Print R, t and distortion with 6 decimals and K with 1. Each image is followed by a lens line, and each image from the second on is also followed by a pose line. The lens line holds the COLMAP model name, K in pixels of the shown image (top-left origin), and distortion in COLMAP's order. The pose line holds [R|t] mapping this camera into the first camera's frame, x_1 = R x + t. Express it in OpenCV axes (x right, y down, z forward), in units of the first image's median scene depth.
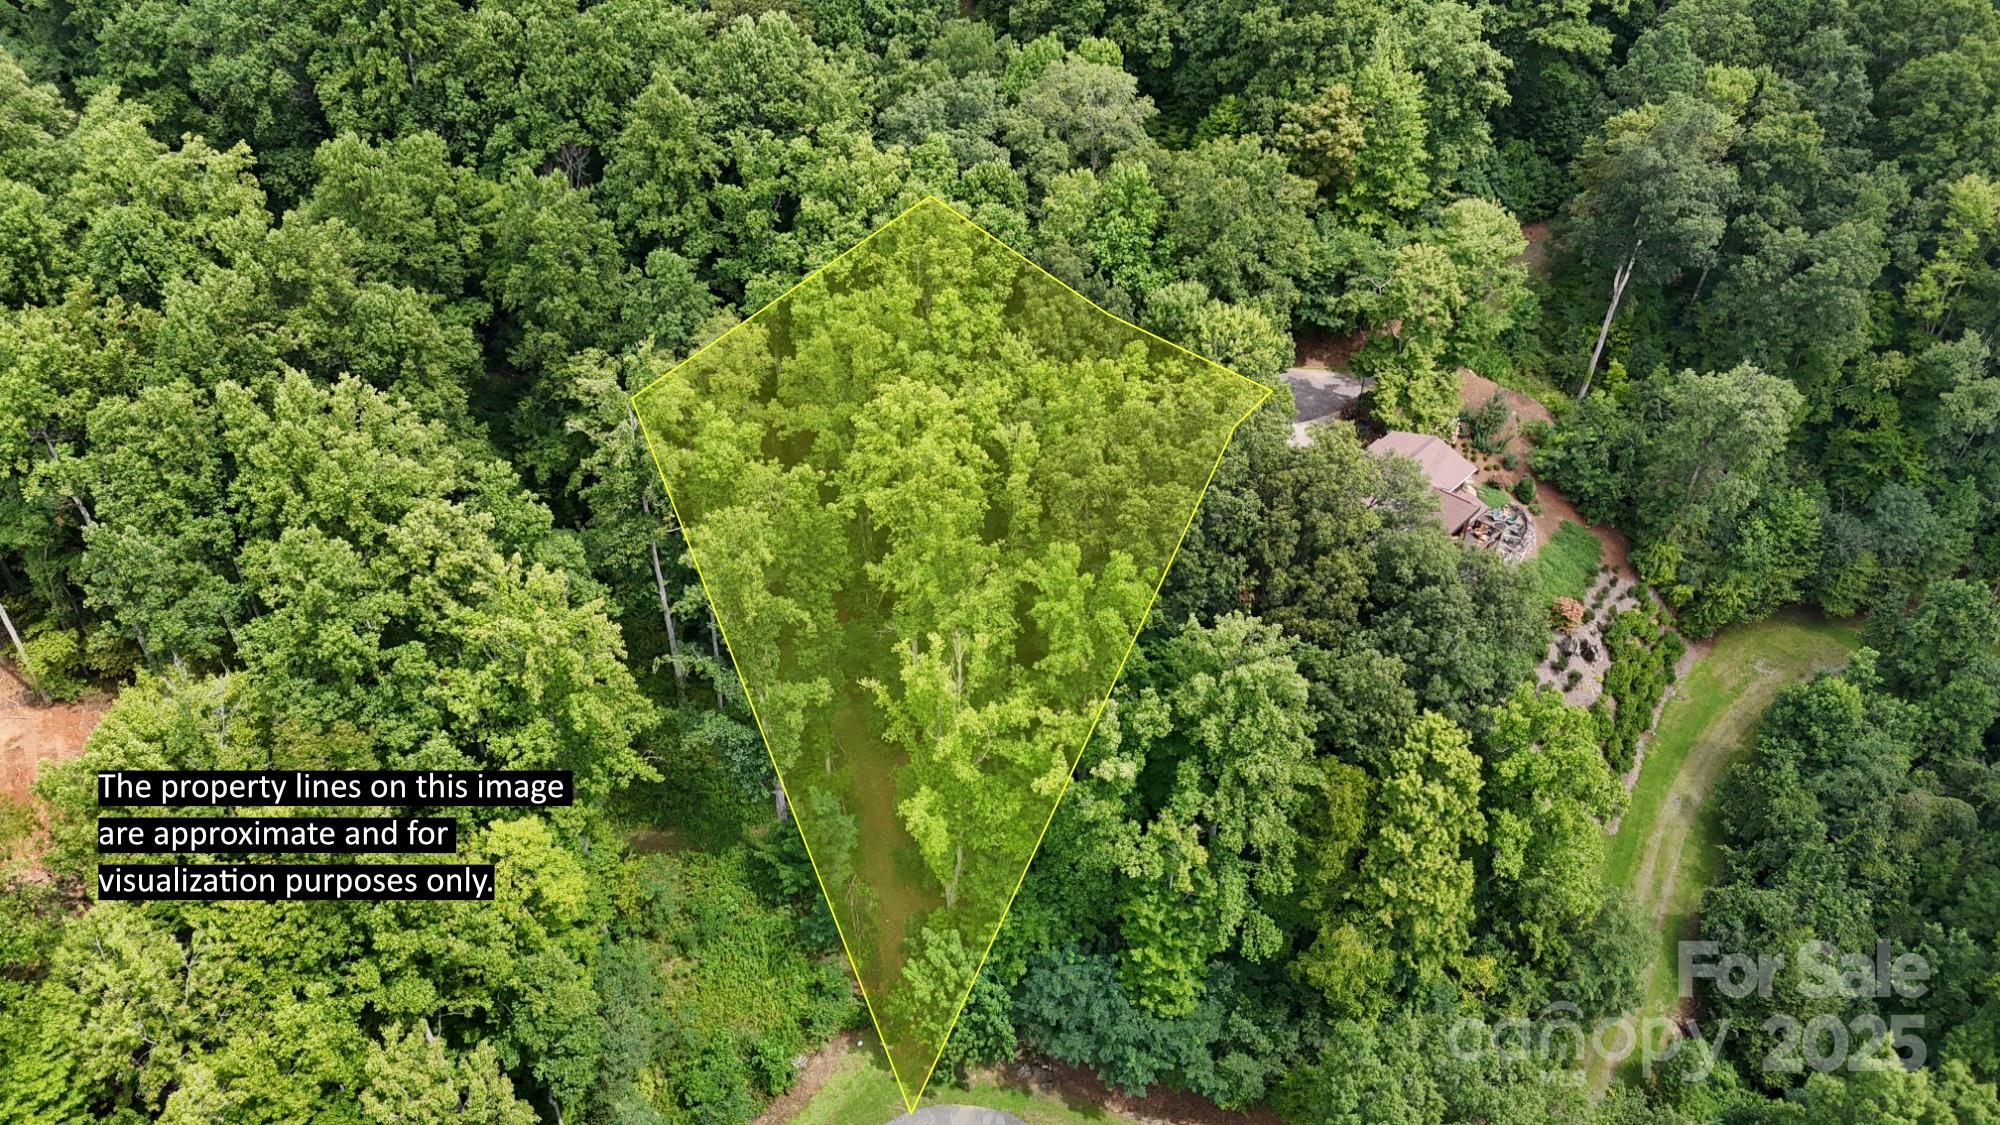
lens RADIAL K [[1404.5, 0, 995.5], [0, 1404.5, 563.9], [0, 0, 1]] dist [0.034190, -0.010655]
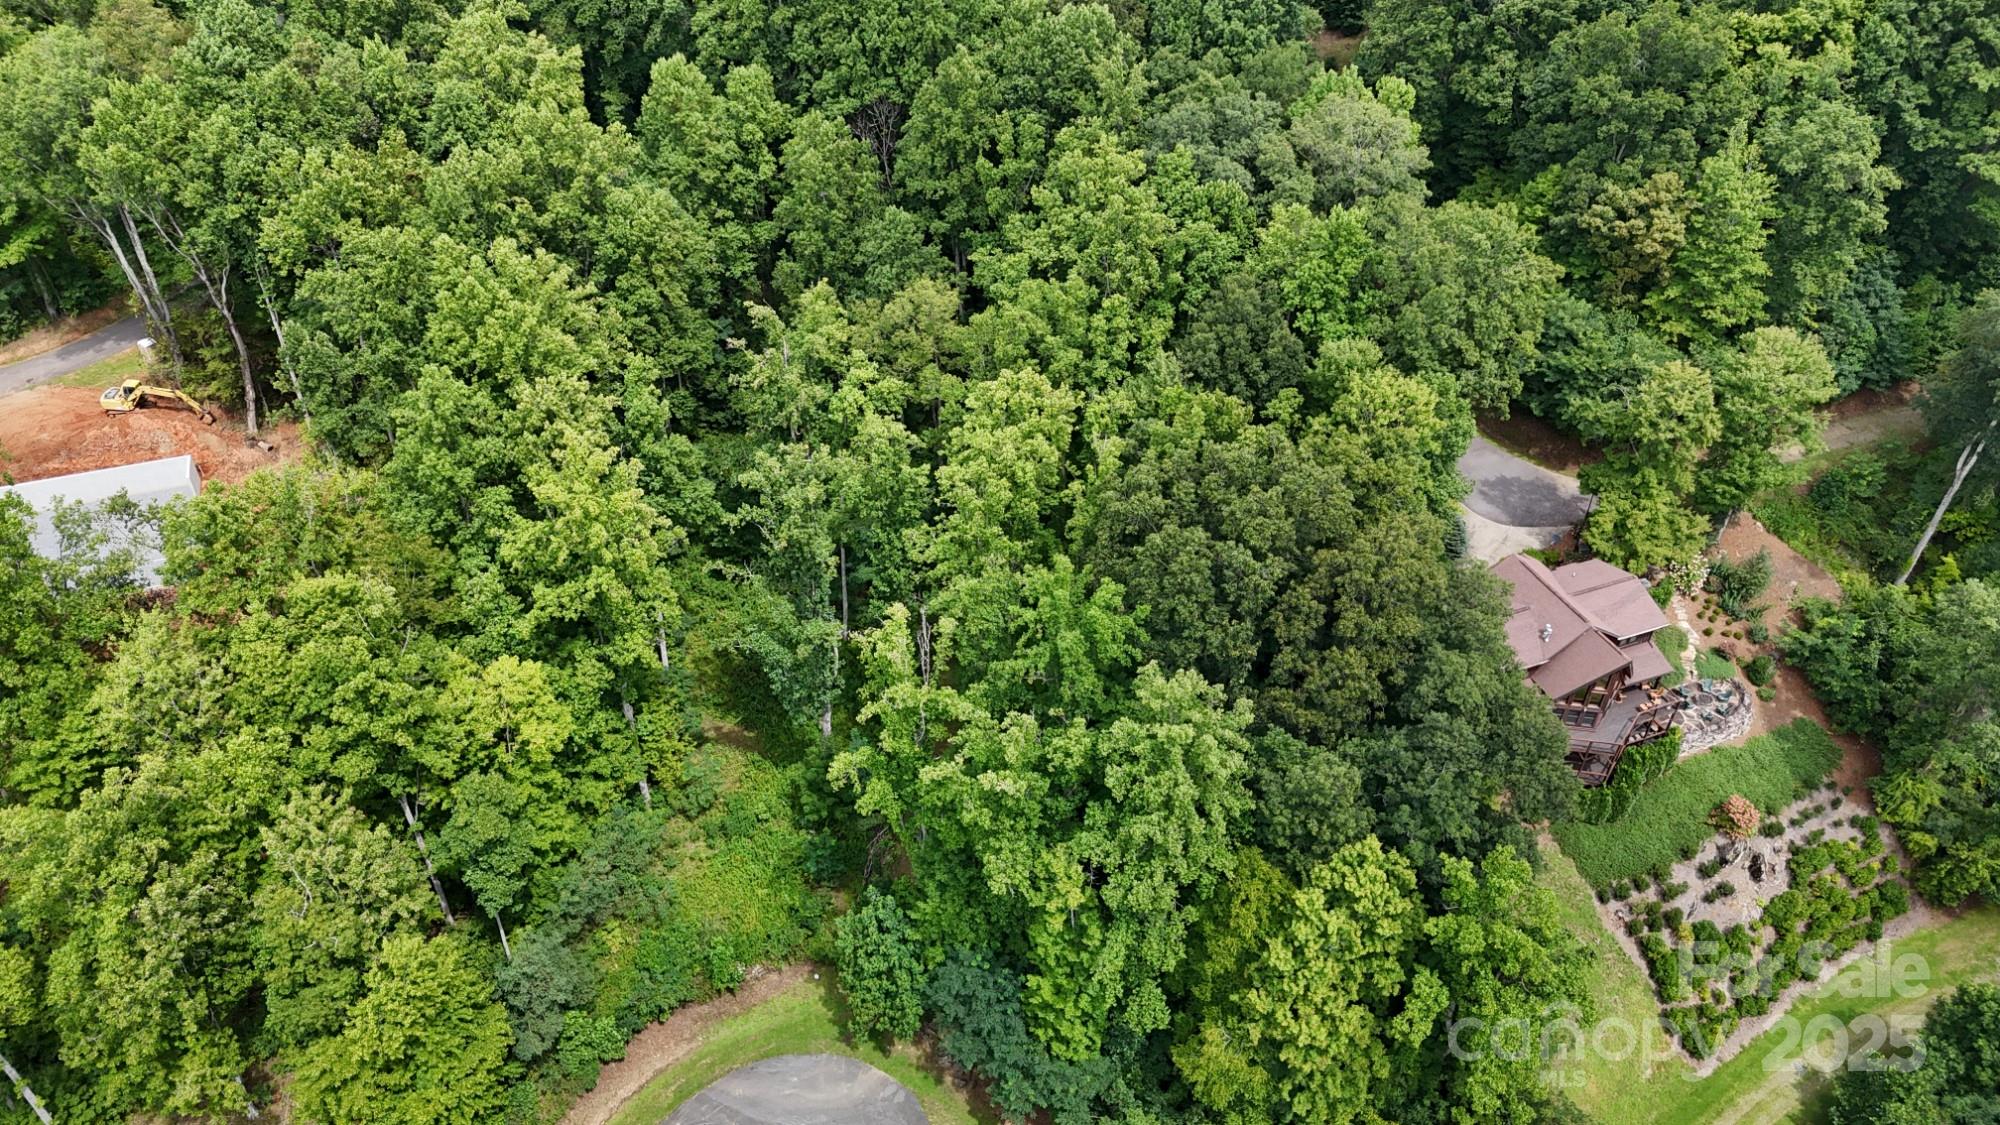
lens RADIAL K [[1404.5, 0, 993.0], [0, 1404.5, 558.8], [0, 0, 1]] dist [0.034190, -0.010655]
pose [[0.910286, 0.266862, -0.316486, 0.214296], [-0.268975, 0.962402, 0.037867, -0.025148], [0.314692, 0.050657, 0.947841, 0.030630]]
